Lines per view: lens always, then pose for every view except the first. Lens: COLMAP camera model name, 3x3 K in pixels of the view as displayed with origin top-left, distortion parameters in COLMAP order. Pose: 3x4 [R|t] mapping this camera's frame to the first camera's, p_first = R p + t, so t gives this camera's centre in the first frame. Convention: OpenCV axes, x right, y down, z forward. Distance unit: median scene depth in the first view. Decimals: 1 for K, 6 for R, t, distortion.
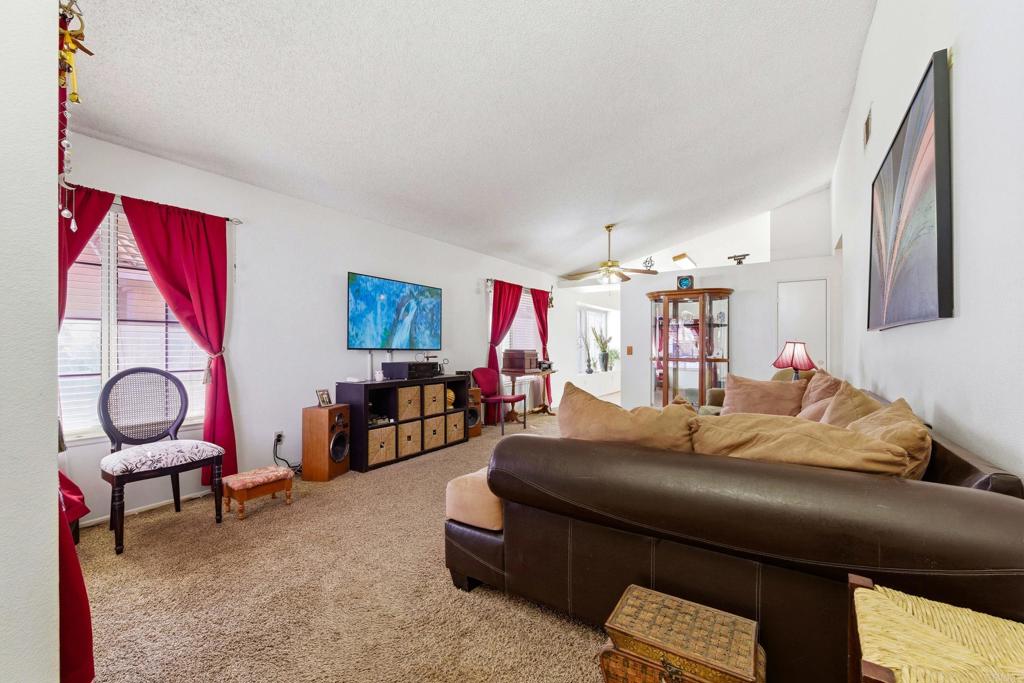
lens RADIAL K [[427.6, 0, 512.0], [0, 427.6, 341.5], [0, 0, 1]] dist [-0.000766, -0.000044]
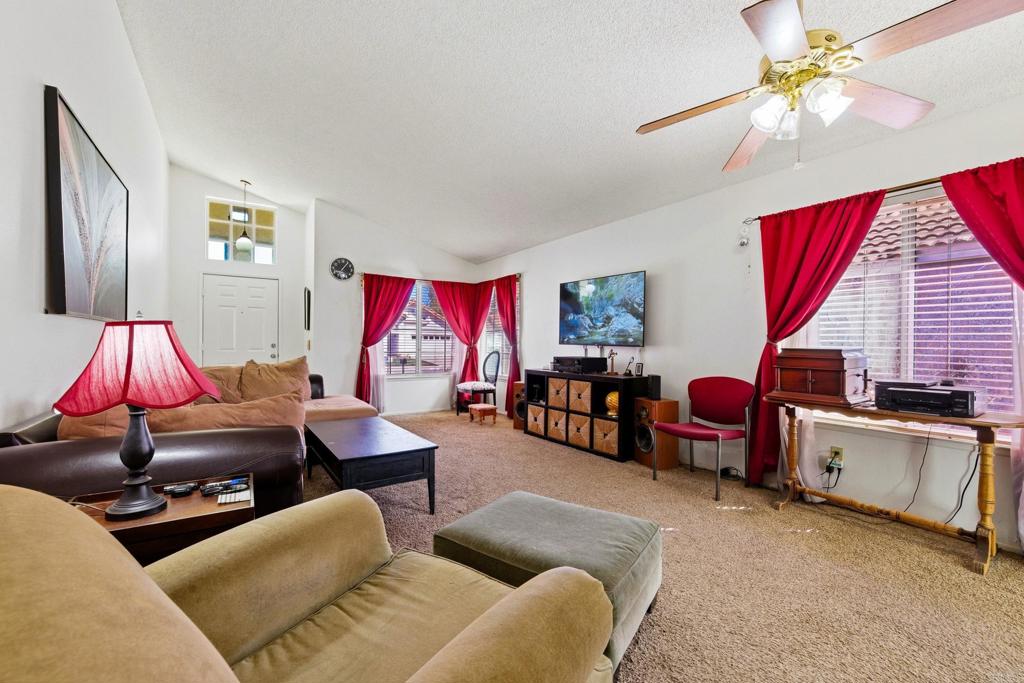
lens RADIAL K [[427.6, 0, 512.0], [0, 427.6, 341.5], [0, 0, 1]] dist [-0.000766, -0.000044]
pose [[-0.381646, -0.001442, -0.924307, 0.811226], [0.007518, 0.999961, -0.004664, 0.014715], [0.924278, -0.008729, -0.381620, 1.284150]]
